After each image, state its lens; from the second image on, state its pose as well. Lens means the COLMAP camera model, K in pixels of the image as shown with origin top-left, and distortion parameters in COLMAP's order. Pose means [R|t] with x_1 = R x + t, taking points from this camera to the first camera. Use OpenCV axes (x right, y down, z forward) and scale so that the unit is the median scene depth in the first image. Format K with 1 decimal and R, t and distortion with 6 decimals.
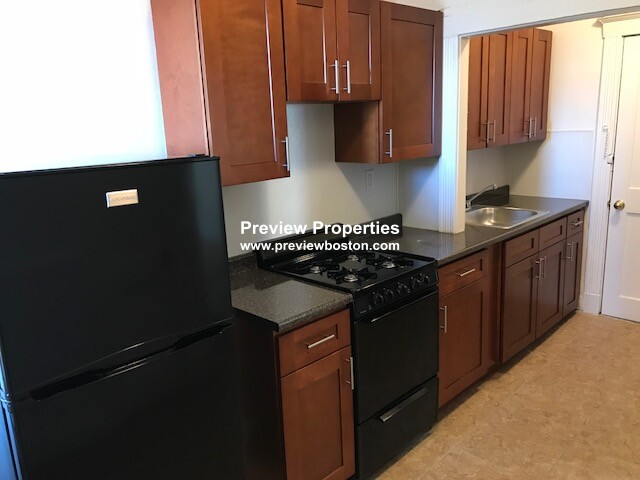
lens RADIAL K [[532.6, 0, 323.1], [0, 532.6, 238.8], [0, 0, 1]] dist [0.026687, -0.013760]
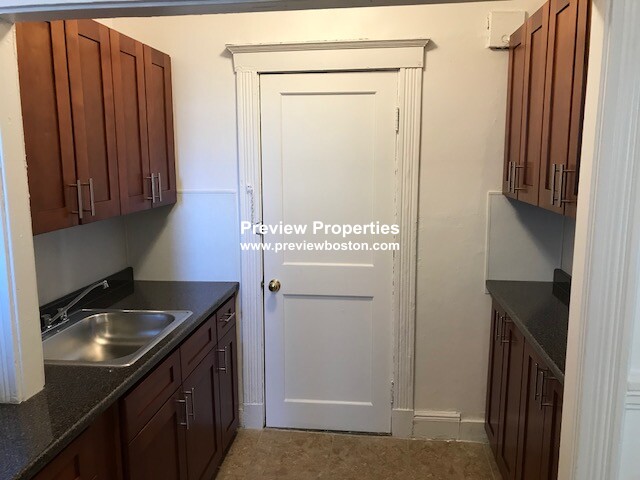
lens RADIAL K [[532.6, 0, 323.1], [0, 532.6, 238.8], [0, 0, 1]] dist [0.026687, -0.013760]
pose [[0.793340, -0.058061, 0.606003, 0.143517], [0.105445, 0.993501, -0.042854, -0.091393], [-0.599577, 0.097898, 0.794307, 0.337226]]
